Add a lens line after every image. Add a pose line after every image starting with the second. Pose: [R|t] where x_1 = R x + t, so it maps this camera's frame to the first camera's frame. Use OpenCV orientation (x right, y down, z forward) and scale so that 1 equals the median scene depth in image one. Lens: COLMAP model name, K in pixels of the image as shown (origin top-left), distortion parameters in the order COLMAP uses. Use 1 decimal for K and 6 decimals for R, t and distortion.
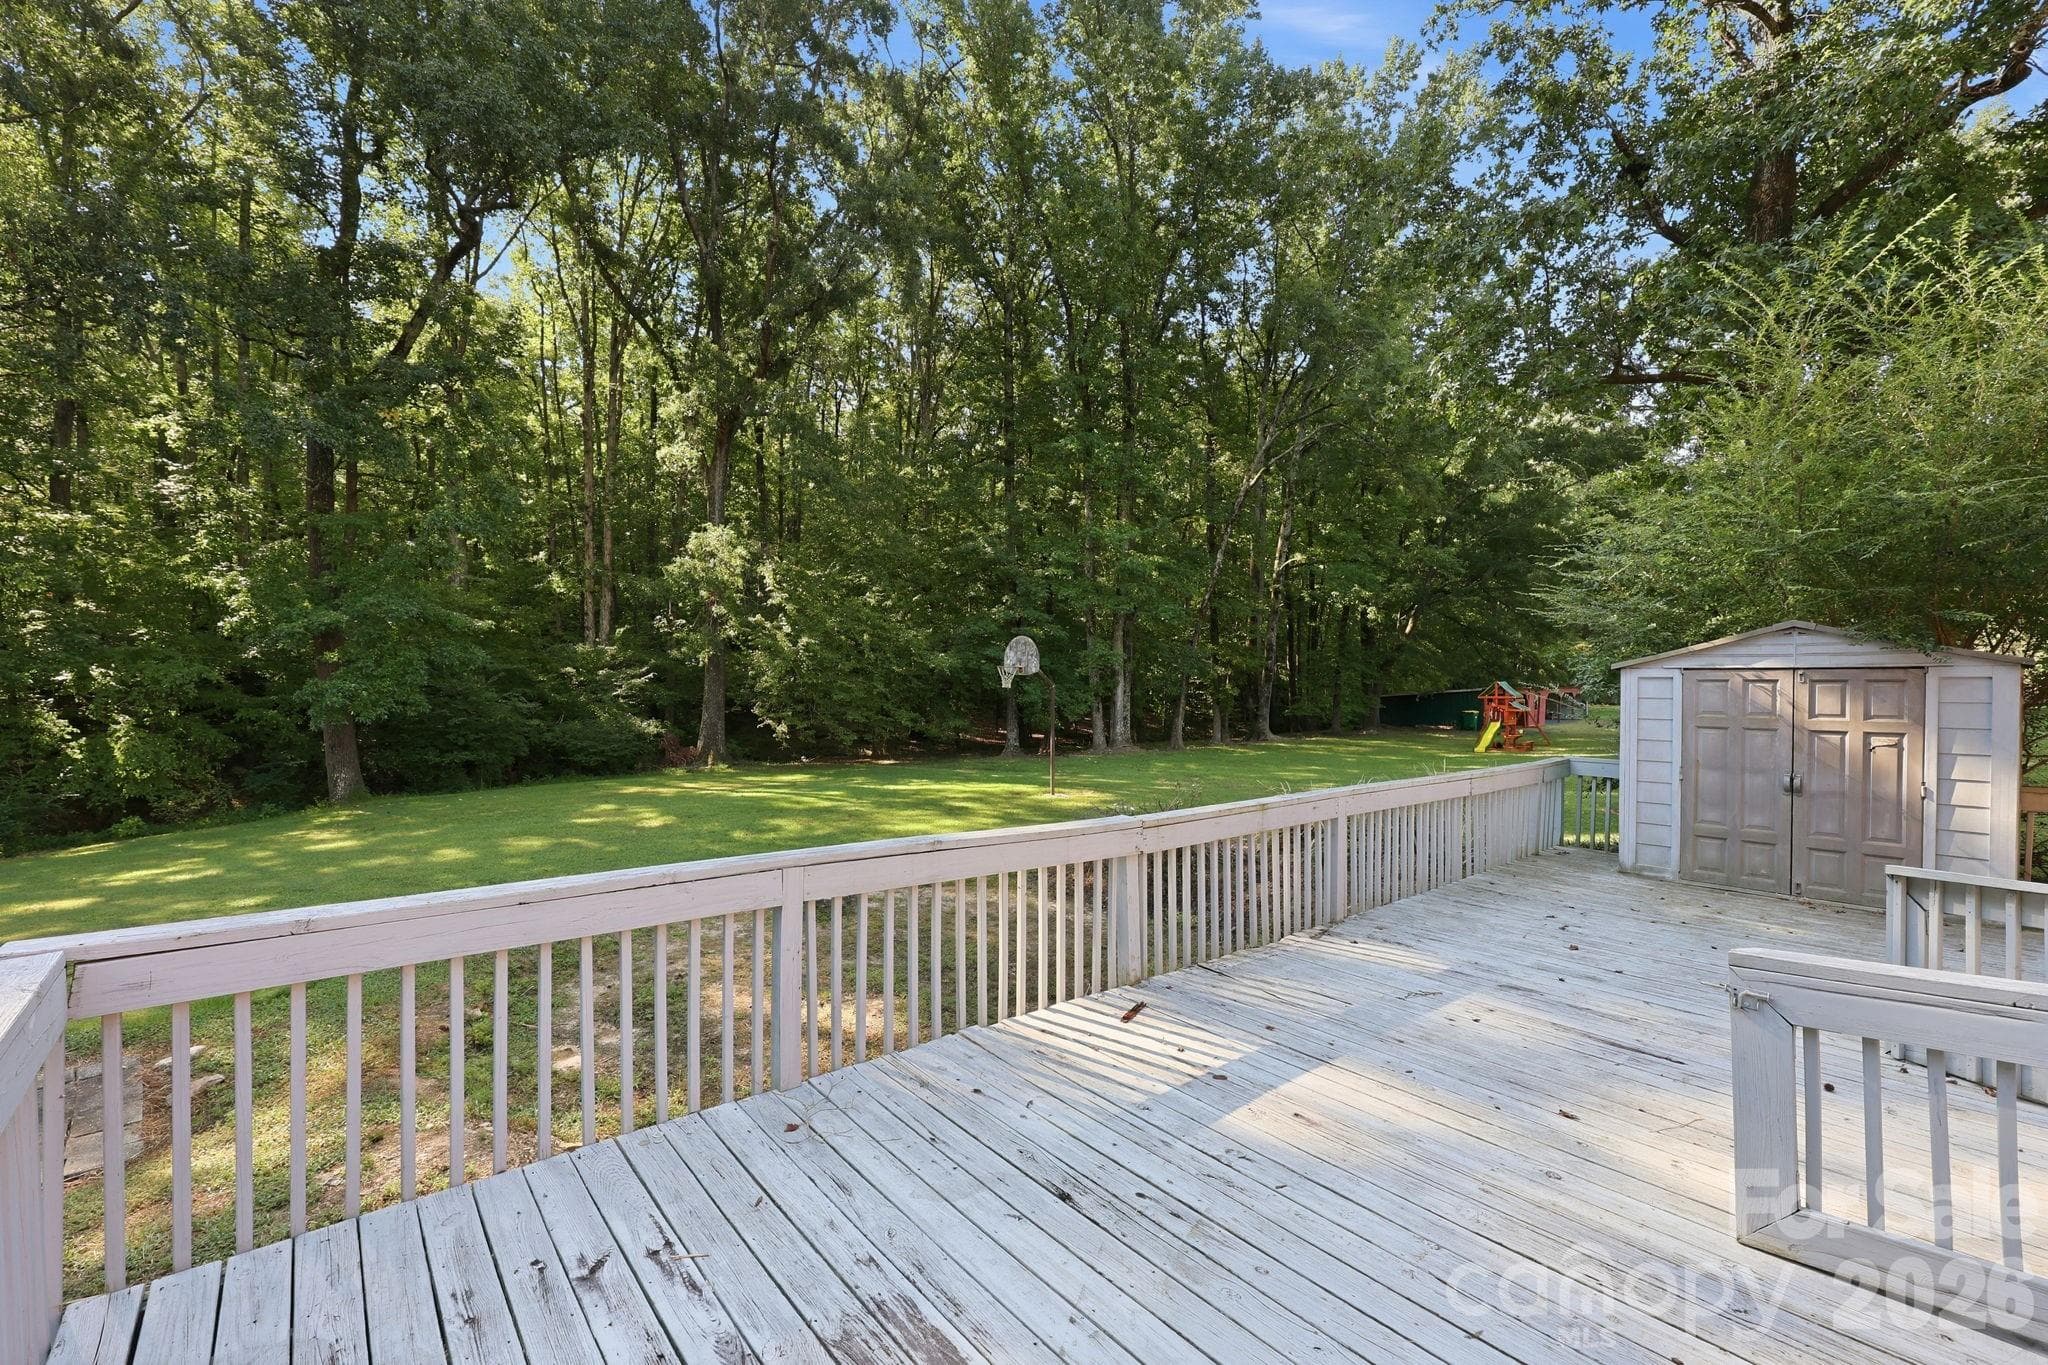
lens RADIAL K [[842.2, 0, 1040.1], [0, 842.2, 690.9], [0, 0, 1]] dist [0.003592, 0.000853]
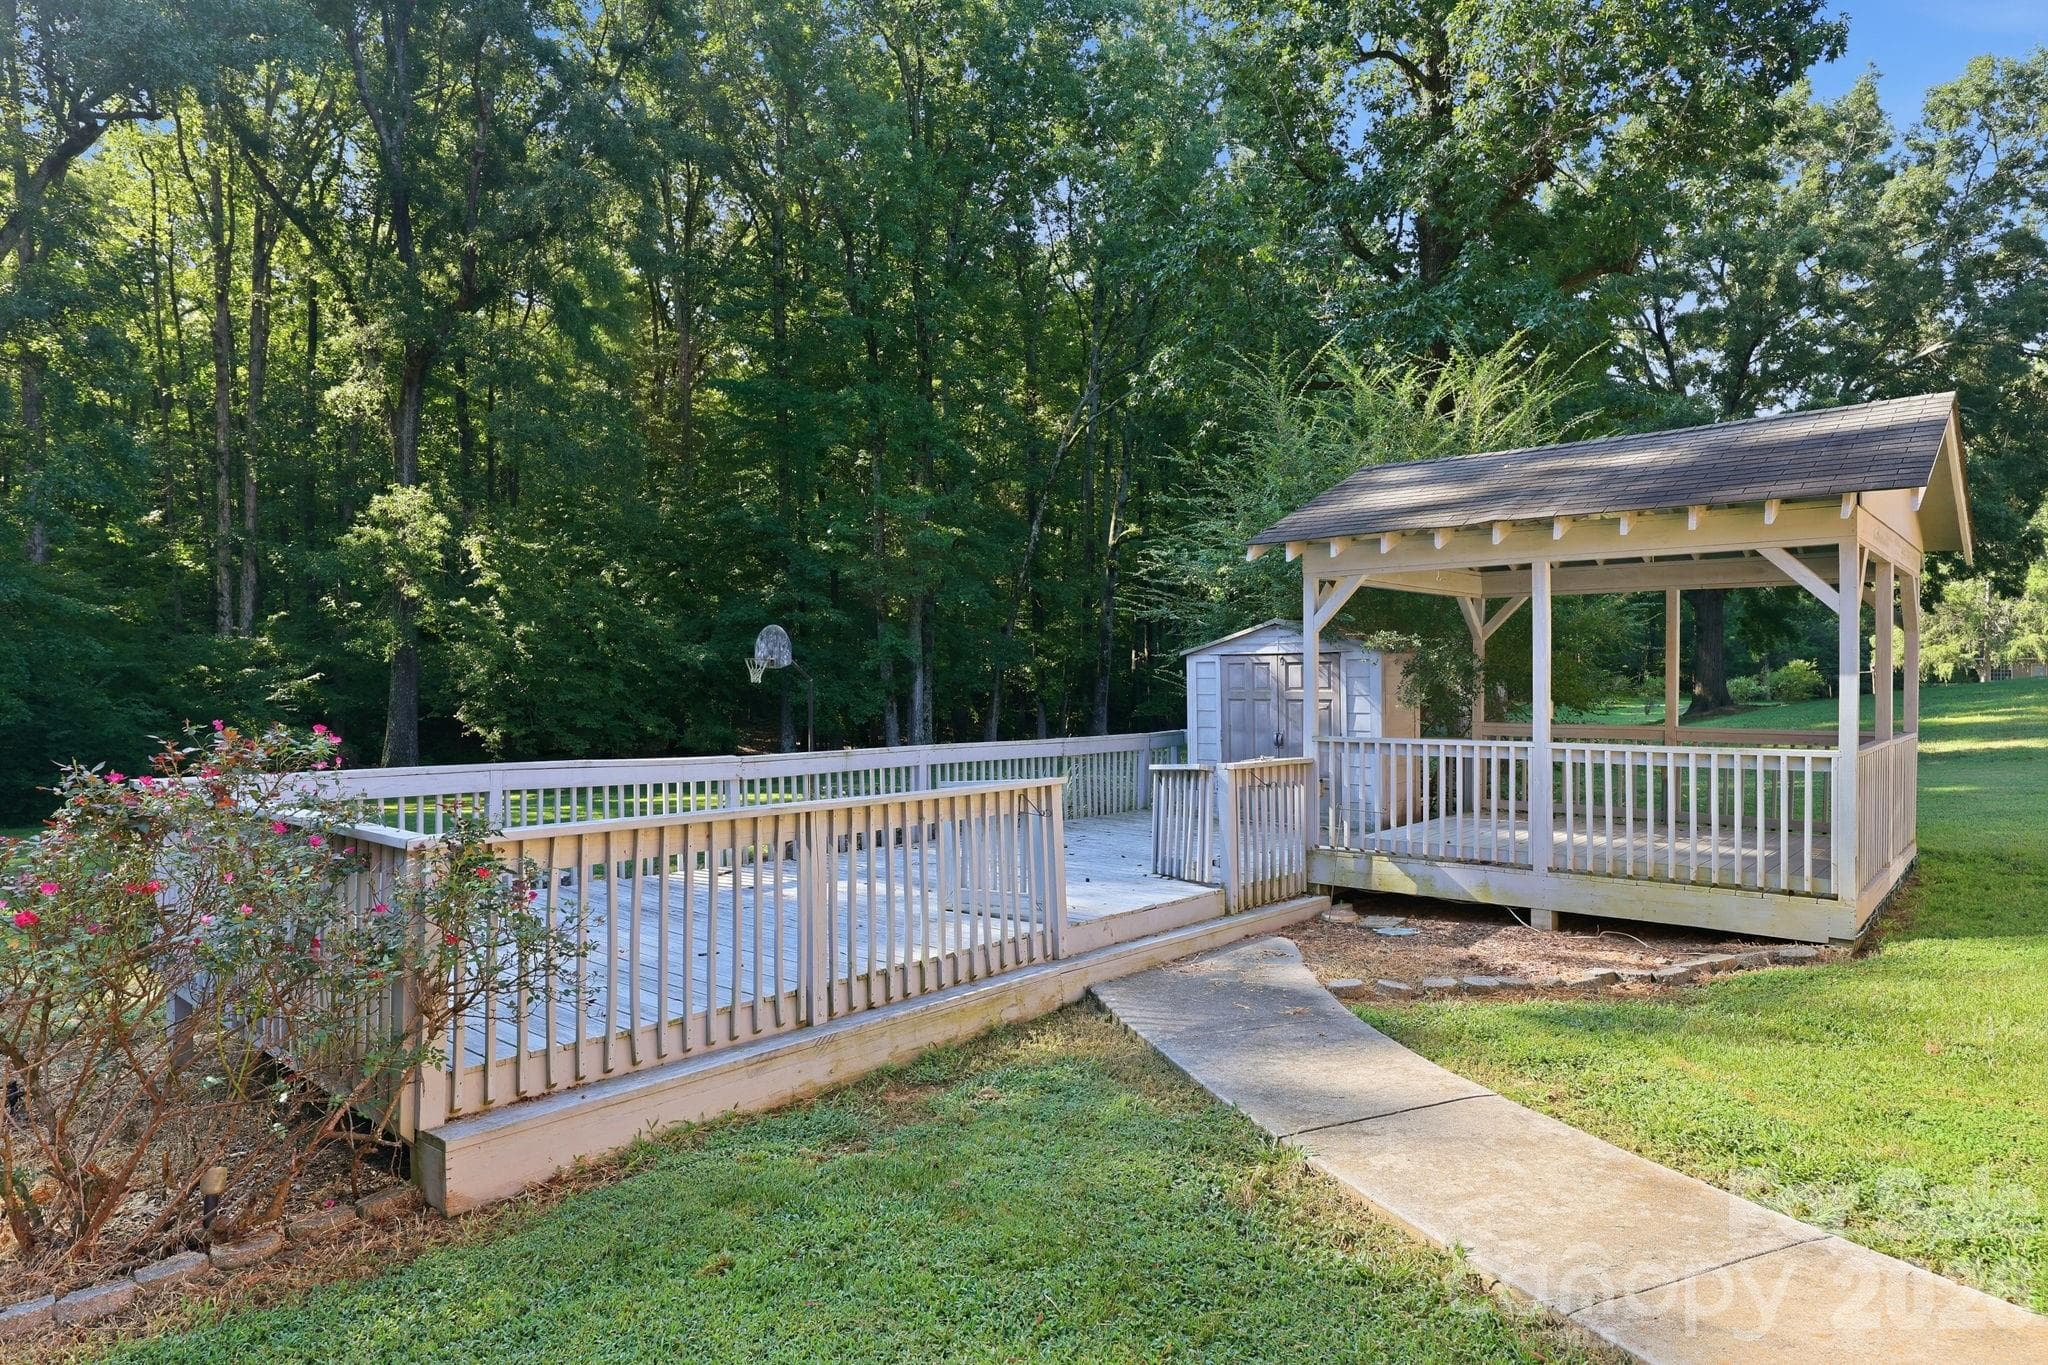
lens RADIAL K [[1174.5, 0, 1042.9], [0, 1174.5, 676.6], [0, 0, 1]] dist [0.003928, 0.004715]
pose [[0.990340, -0.009090, 0.138363, 0.057106], [0.011072, 0.999847, -0.013566, 0.006775], [-0.138218, 0.014967, 0.990289, -0.182354]]
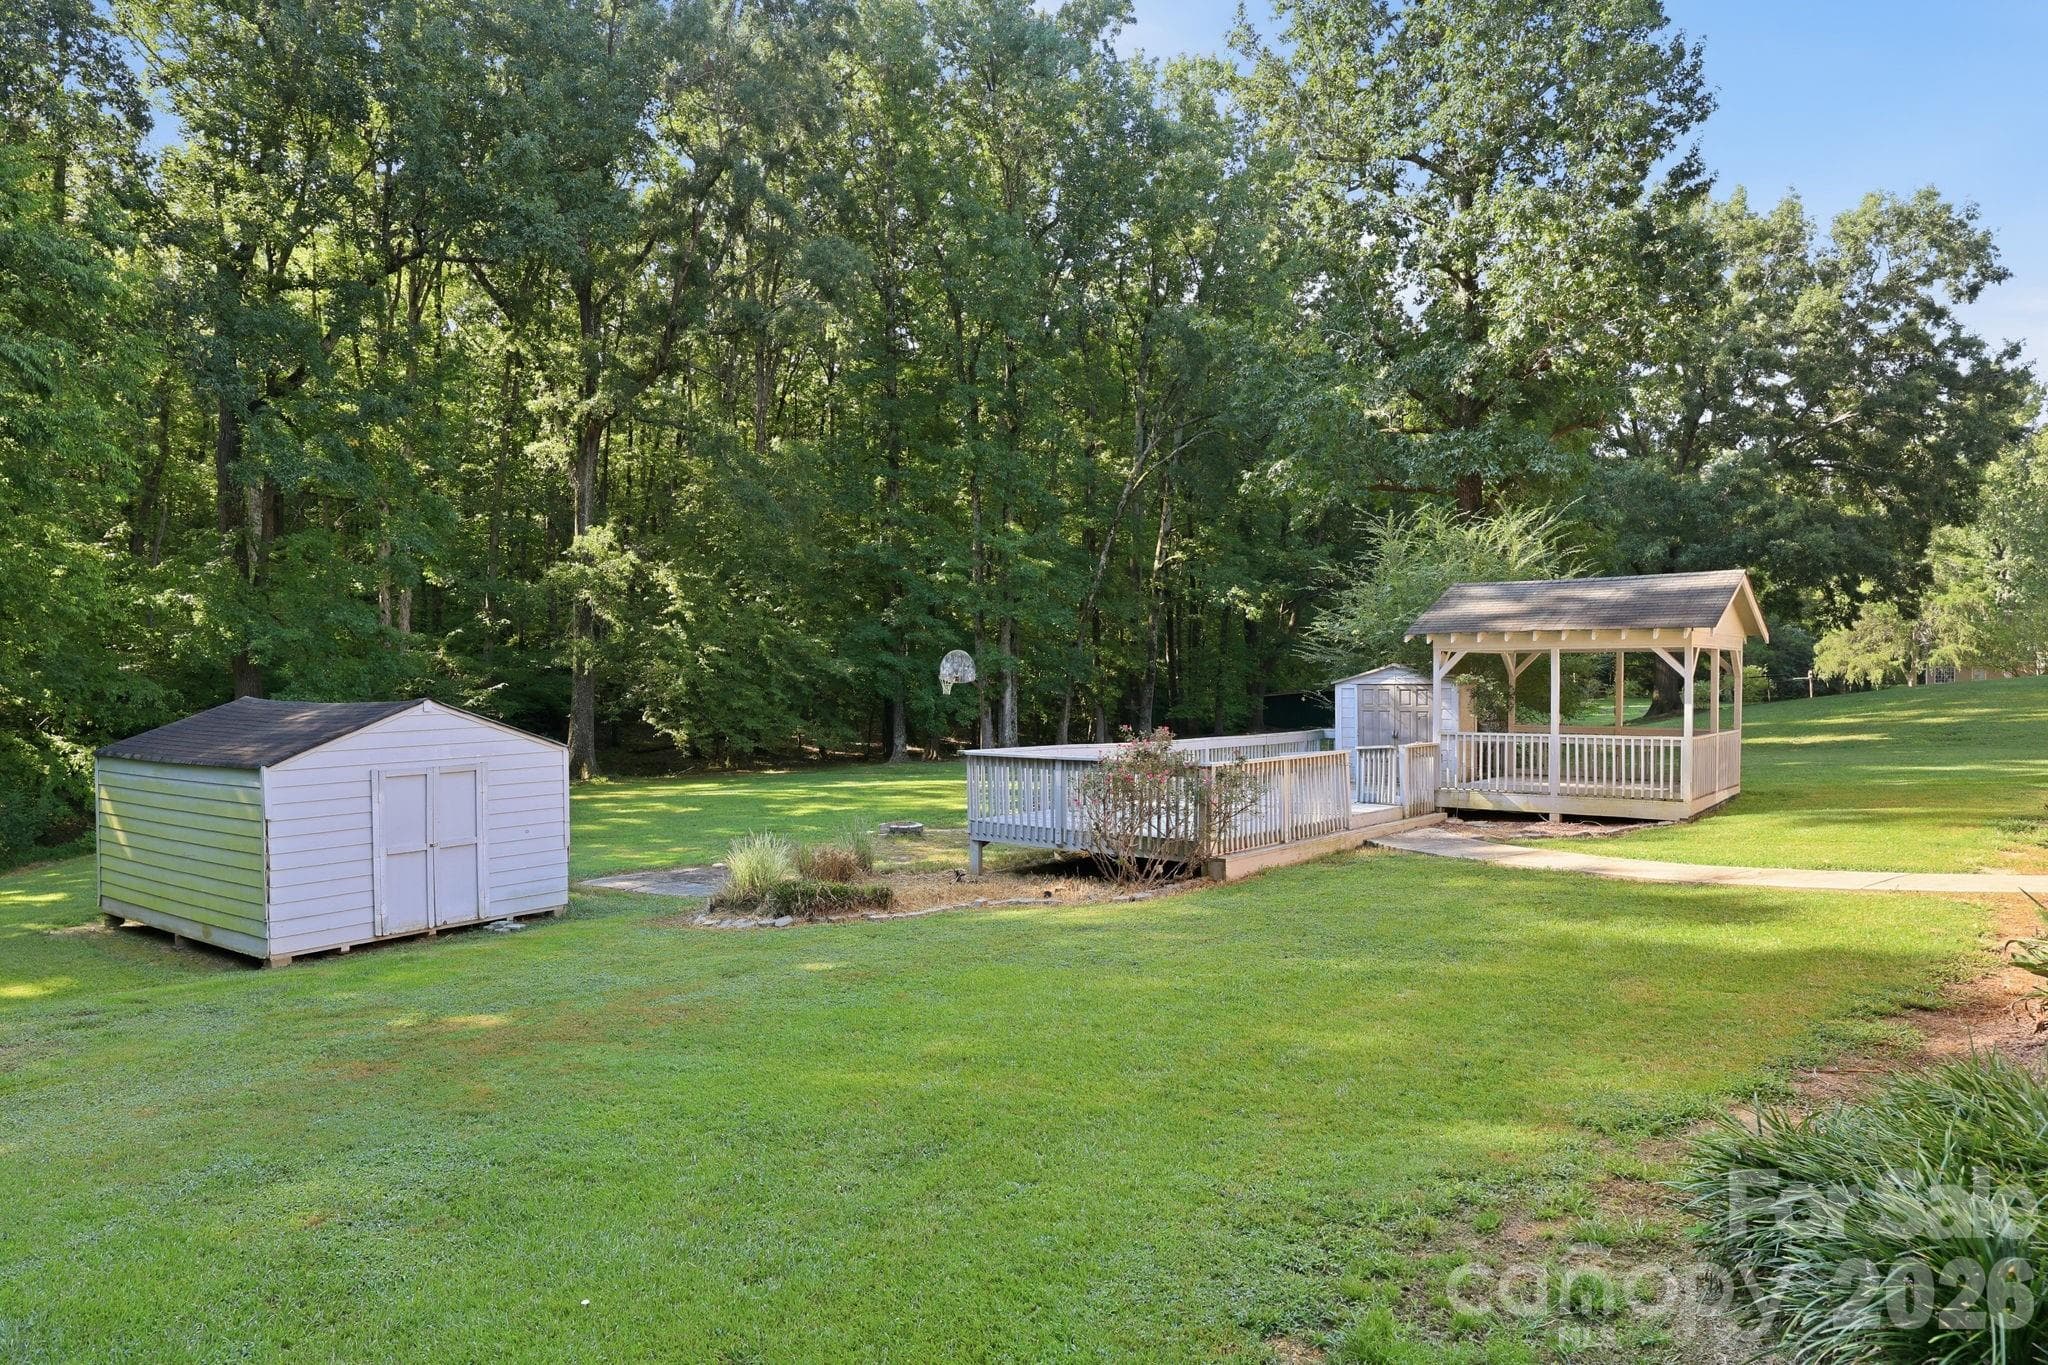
lens RADIAL K [[1297.0, 0, 1026.4], [0, 1297.0, 695.5], [0, 0, 1]] dist [0.000036, 0.006536]
pose [[0.982884, -0.011870, 0.183843, -0.167566], [0.011255, 0.999927, 0.004389, -0.005305], [-0.183881, -0.002245, 0.982946, -0.513526]]
